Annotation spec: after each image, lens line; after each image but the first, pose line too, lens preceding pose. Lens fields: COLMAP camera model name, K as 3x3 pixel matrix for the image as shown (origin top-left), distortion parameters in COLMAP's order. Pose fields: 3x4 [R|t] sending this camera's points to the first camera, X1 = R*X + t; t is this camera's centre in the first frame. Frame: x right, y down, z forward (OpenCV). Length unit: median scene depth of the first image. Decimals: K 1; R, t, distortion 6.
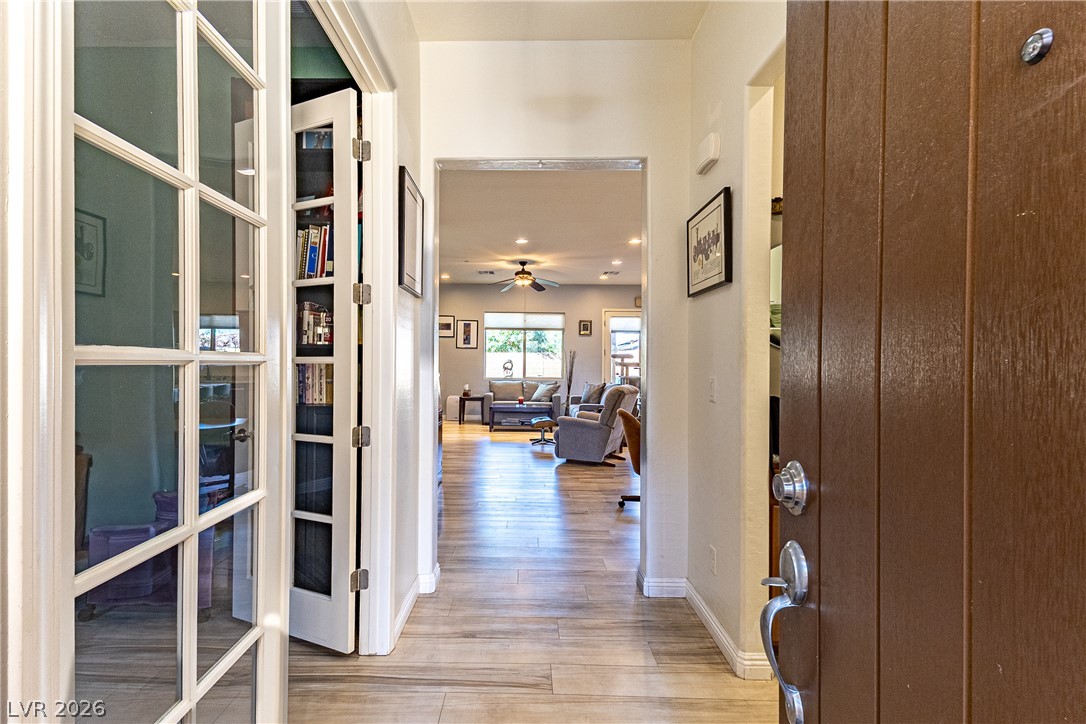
lens RADIAL K [[493.7, 0, 539.0], [0, 493.7, 360.4], [0, 0, 1]] dist [0.014693, -0.000853]
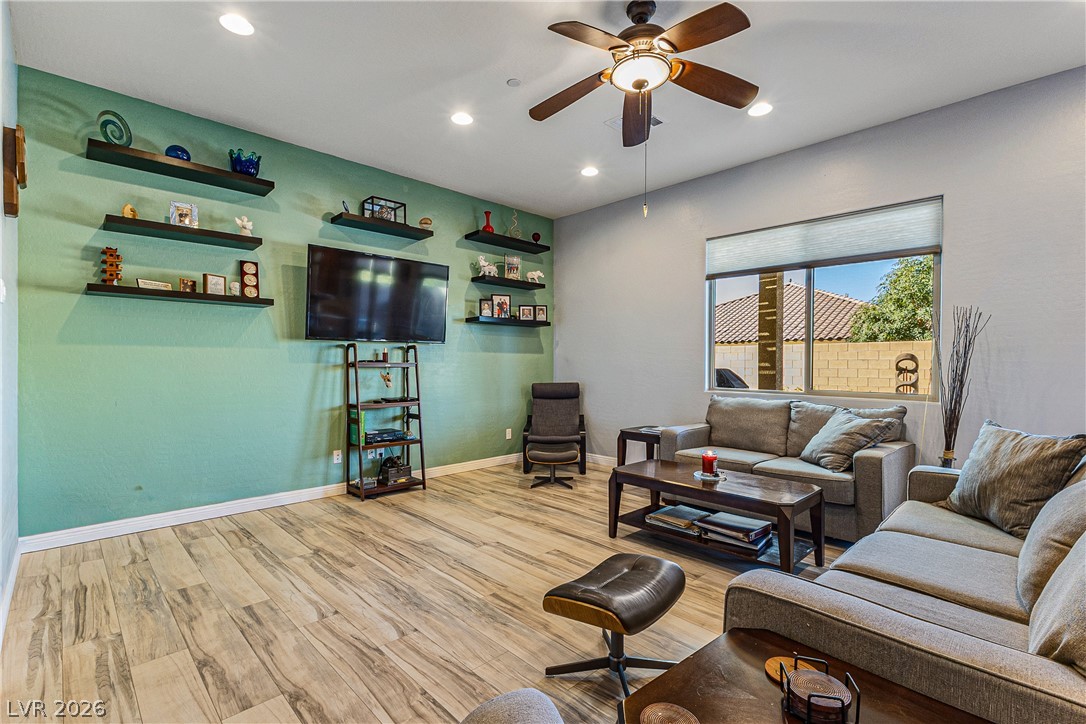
lens RADIAL K [[493.7, 0, 541.5], [0, 493.7, 362.0], [0, 0, 1]] dist [0.014693, -0.000853]
pose [[0.677883, -0.001376, -0.735169, 0.116591], [0.001910, 0.999998, -0.000111, 0.012167], [0.735167, -0.001329, 0.677884, 0.602362]]
